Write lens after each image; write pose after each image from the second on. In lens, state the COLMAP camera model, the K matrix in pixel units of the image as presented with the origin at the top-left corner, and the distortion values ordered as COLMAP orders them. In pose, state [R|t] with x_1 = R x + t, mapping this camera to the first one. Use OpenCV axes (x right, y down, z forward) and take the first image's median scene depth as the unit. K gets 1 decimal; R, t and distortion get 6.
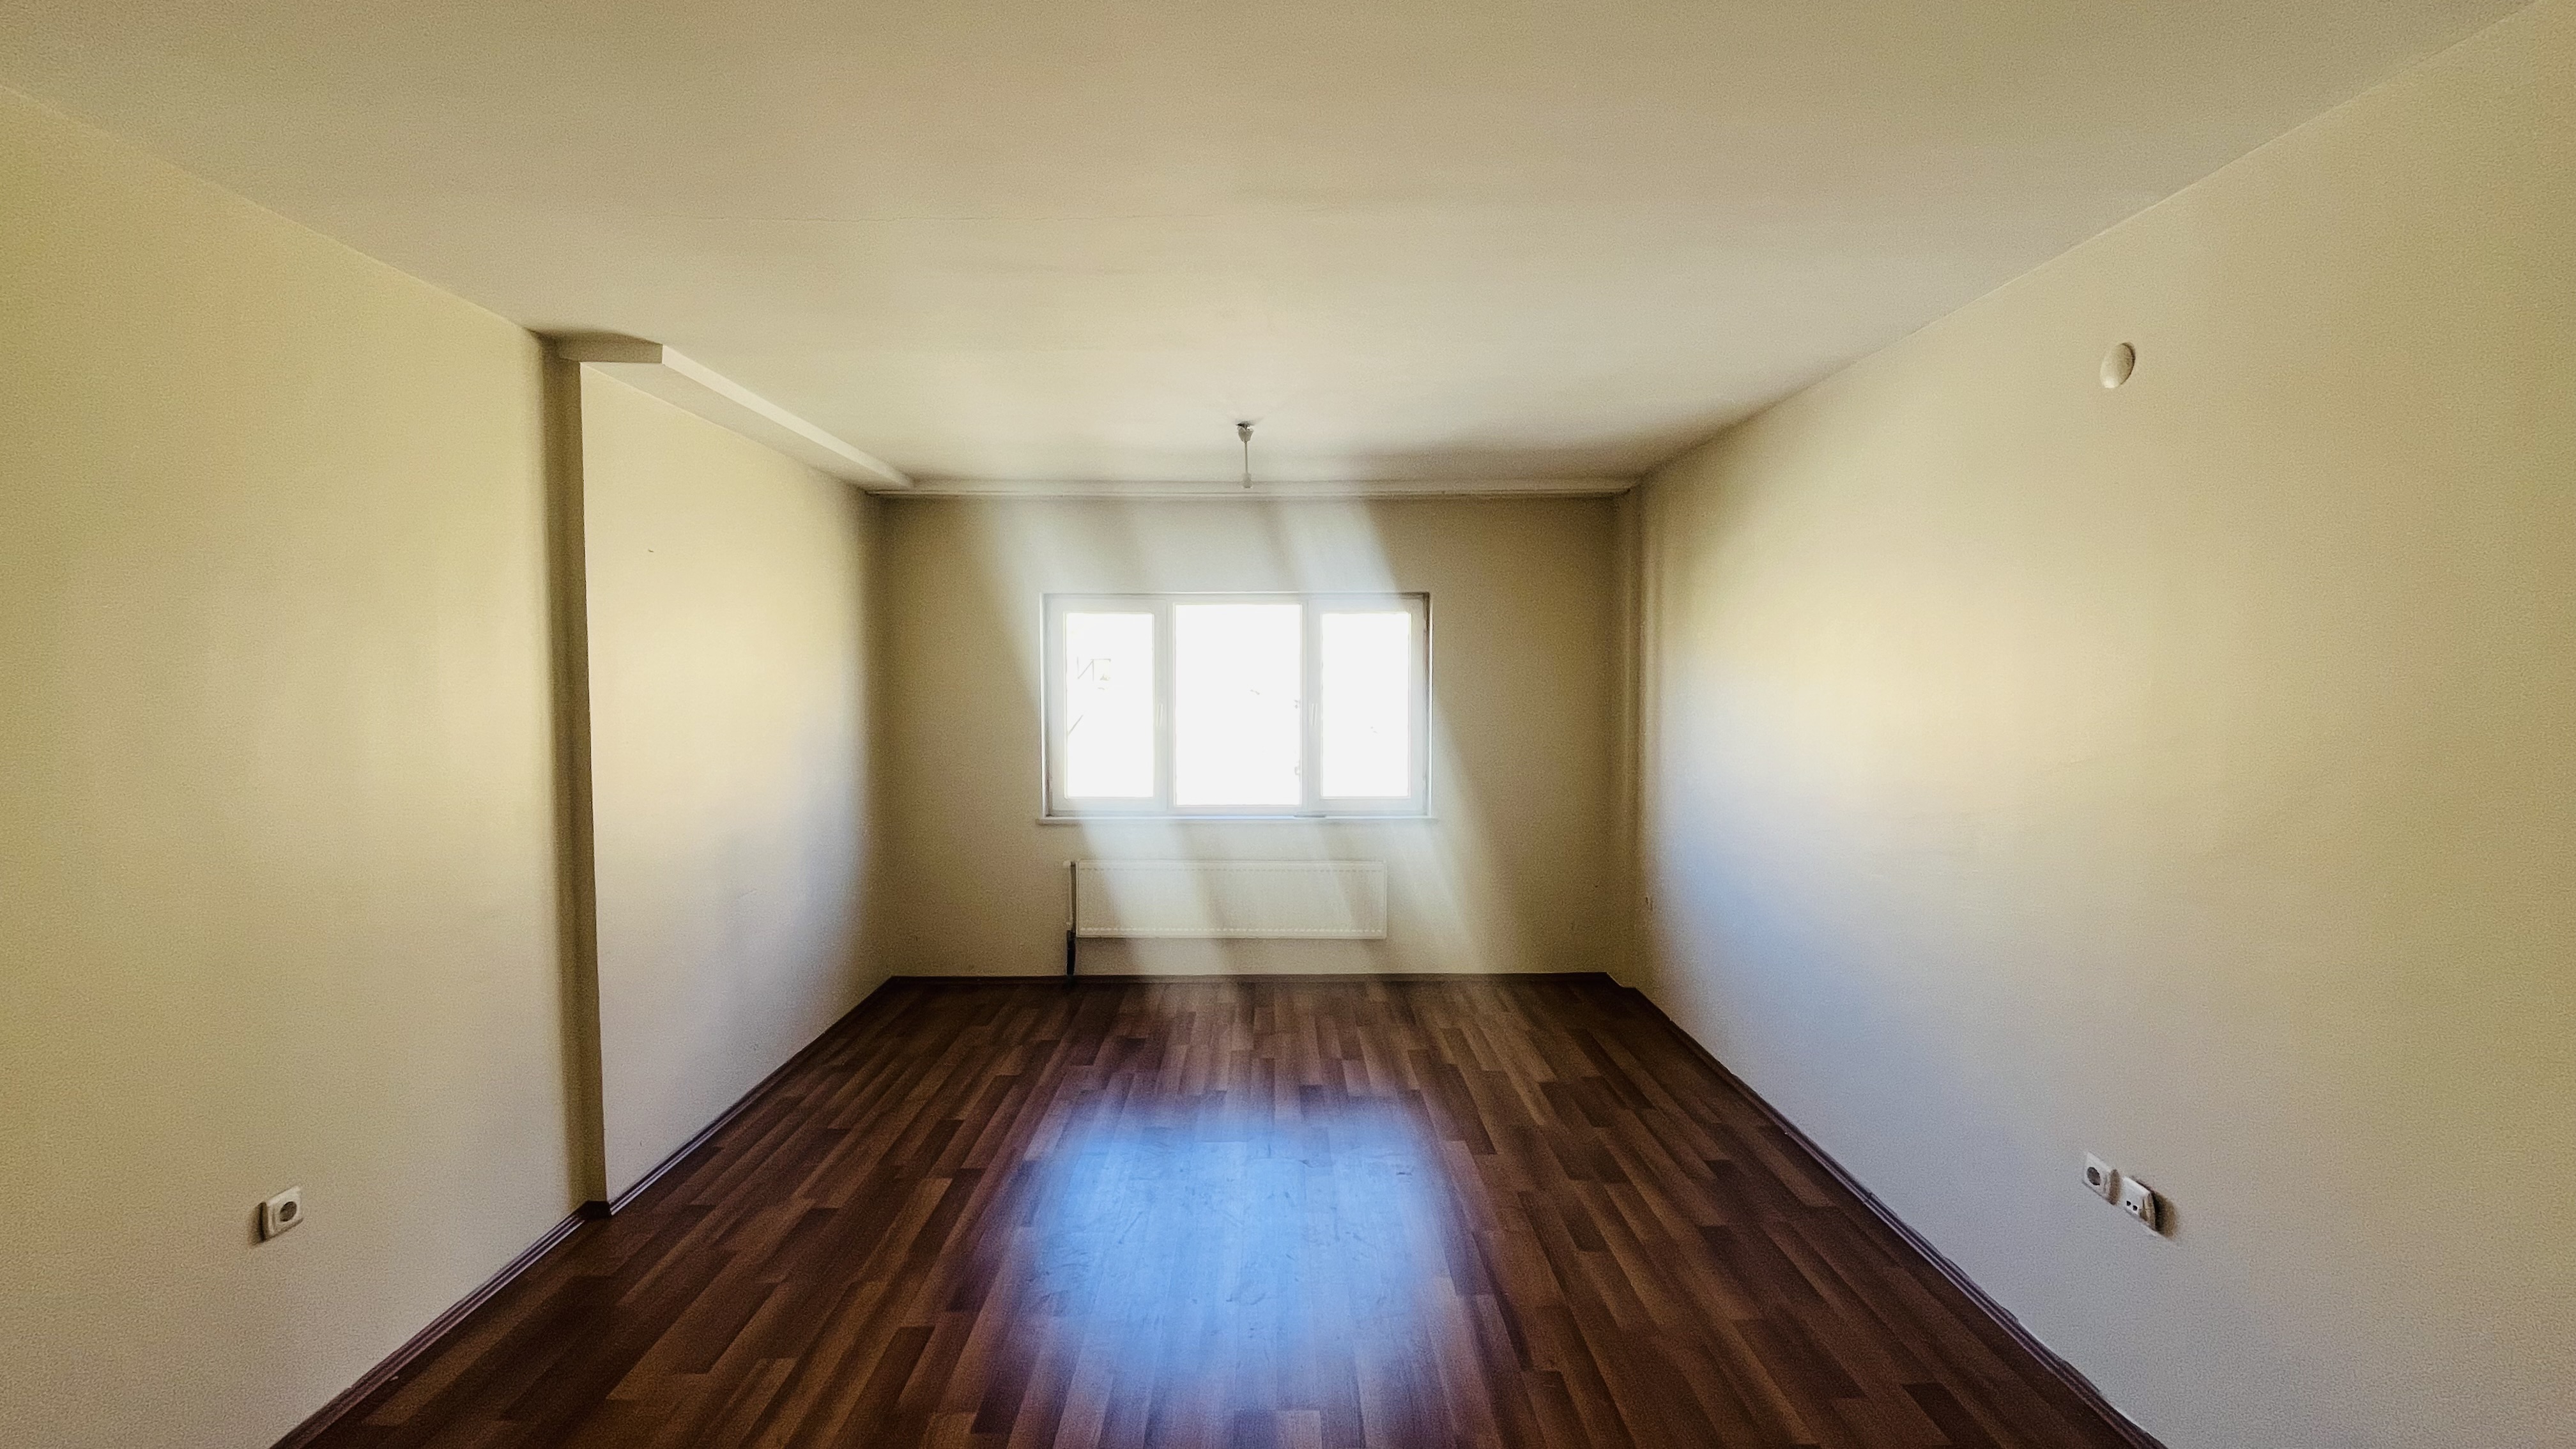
lens RADIAL K [[1042.4, 0, 1286.1], [0, 1042.4, 738.5], [0, 0, 1]] dist [-0.000424, 0.000296]
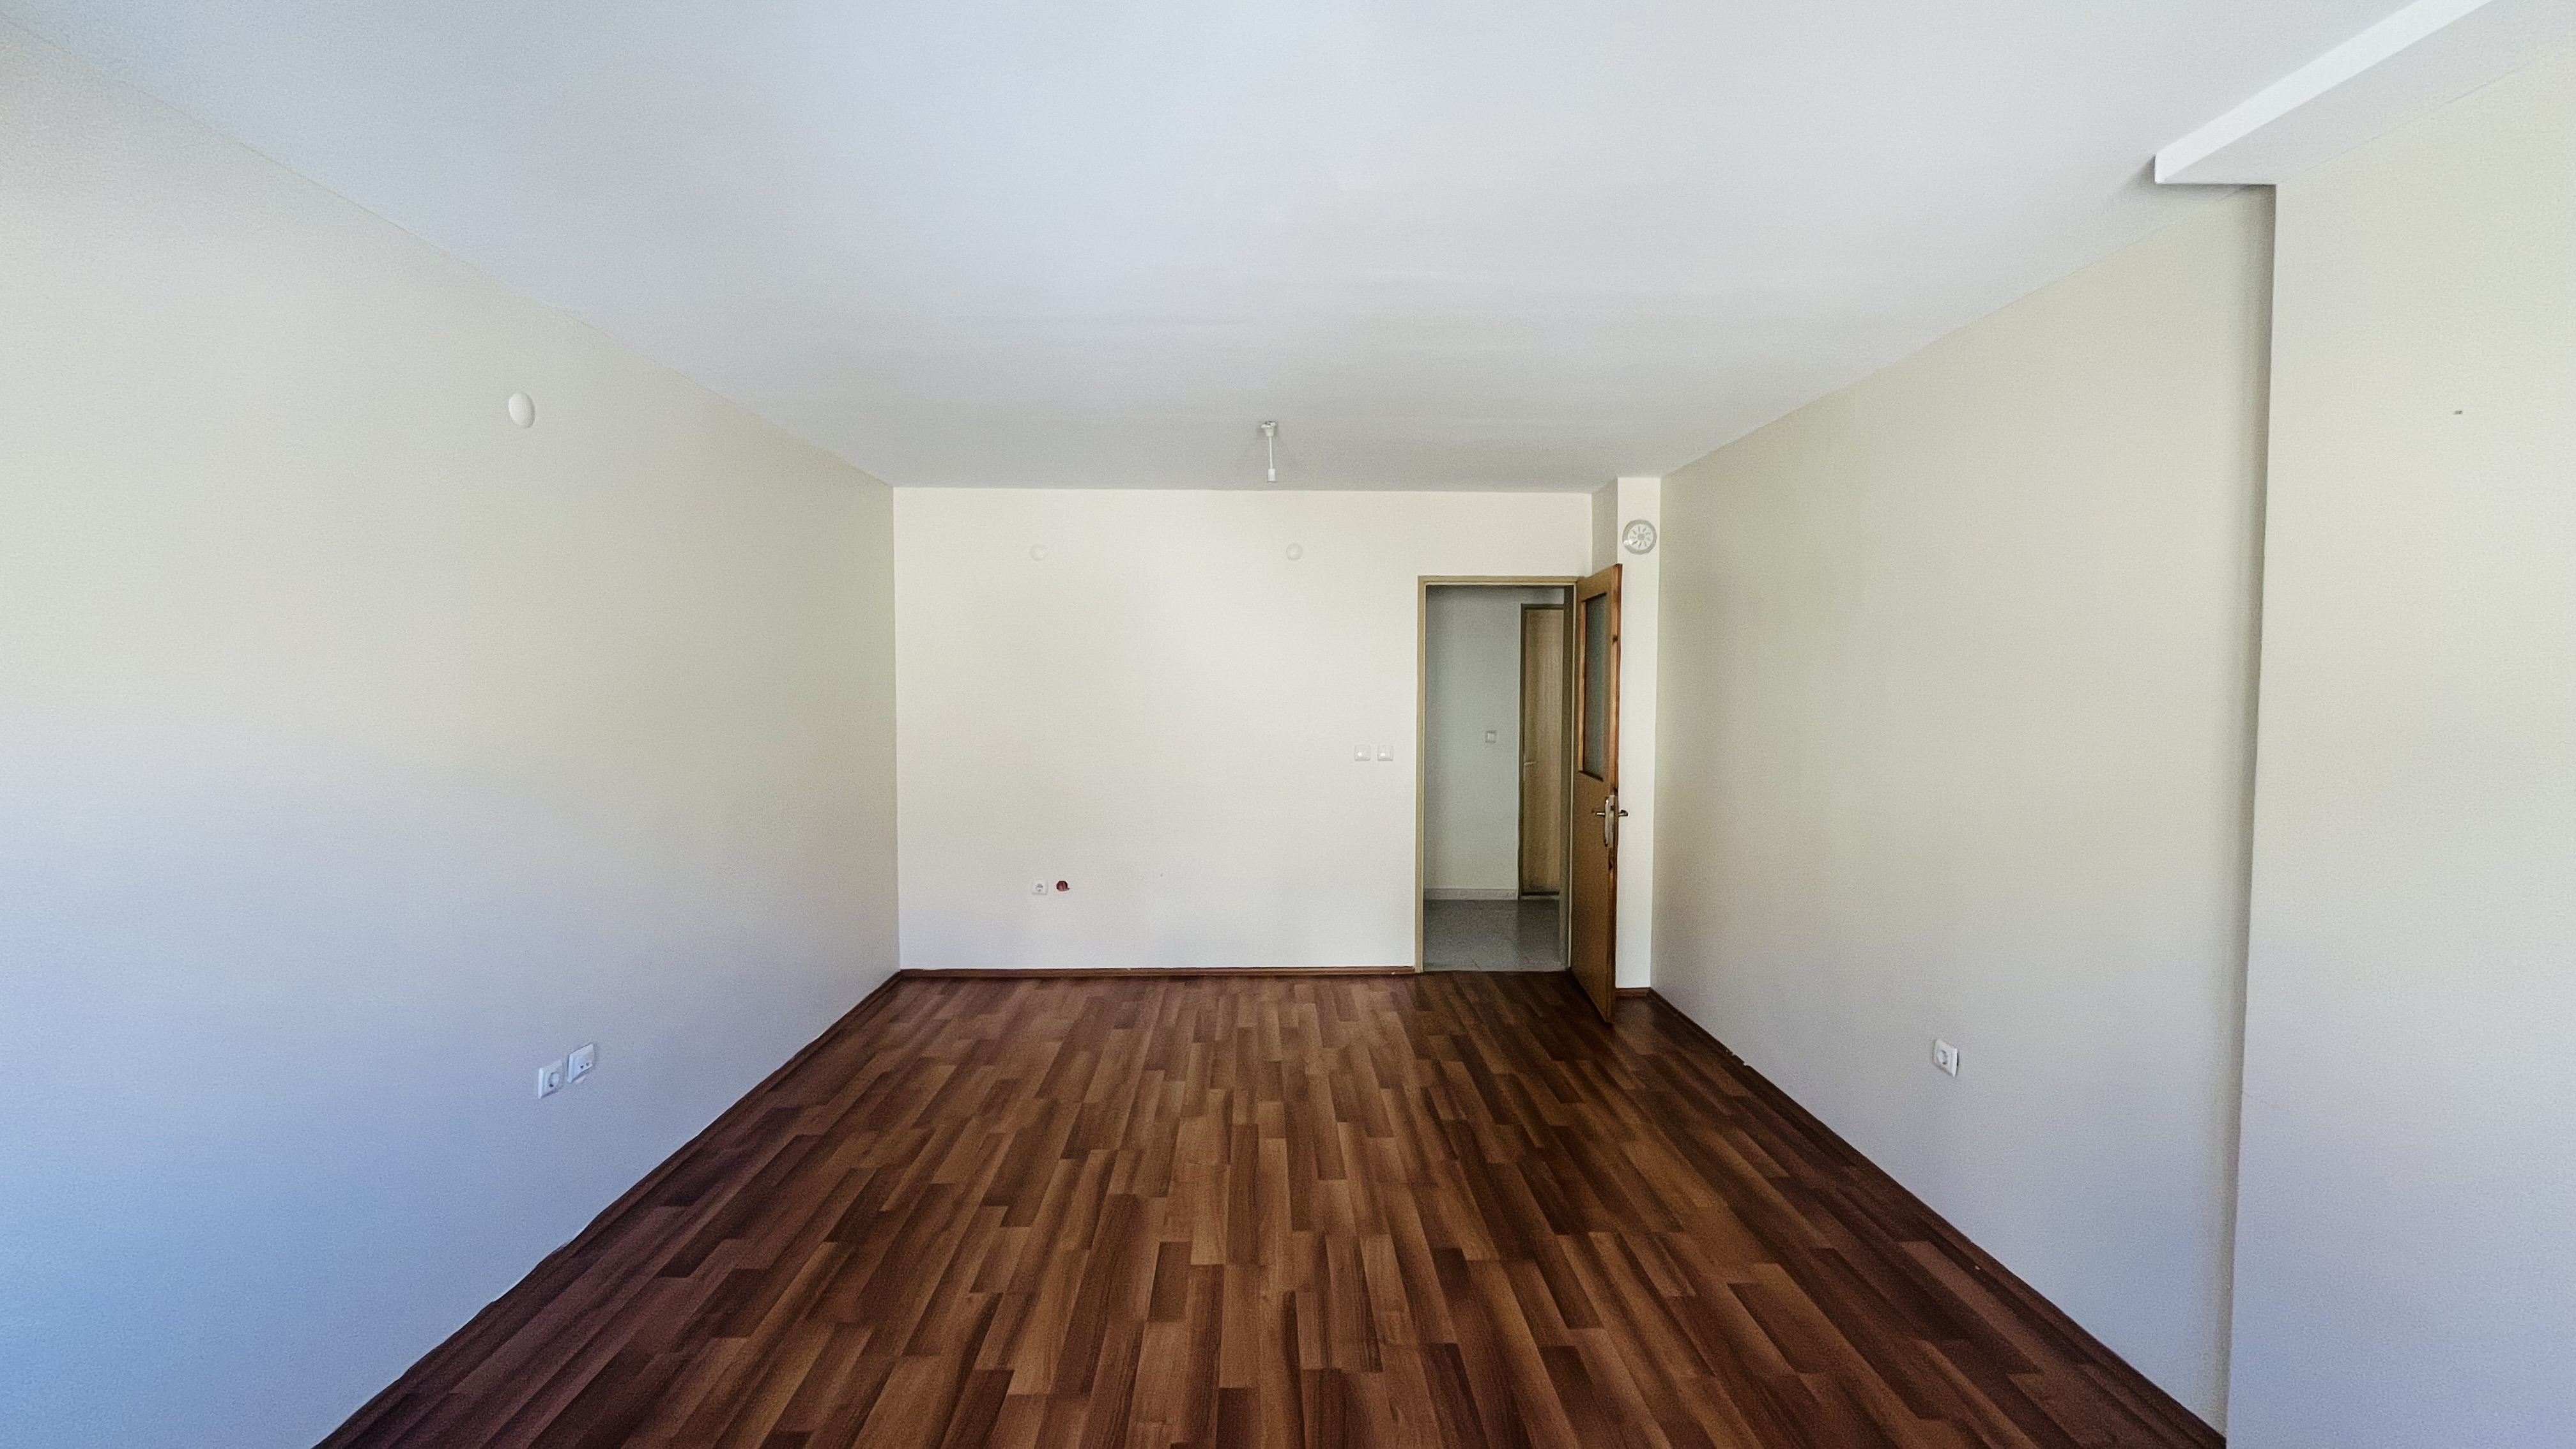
lens RADIAL K [[1042.4, 0, 1290.7], [0, 1042.4, 712.0], [0, 0, 1]] dist [-0.000424, 0.000296]
pose [[-0.999816, 0.001862, -0.019117, -0.059363], [0.000014, 0.995360, 0.096220, -0.115657], [0.019207, 0.096202, -0.995176, 2.003898]]
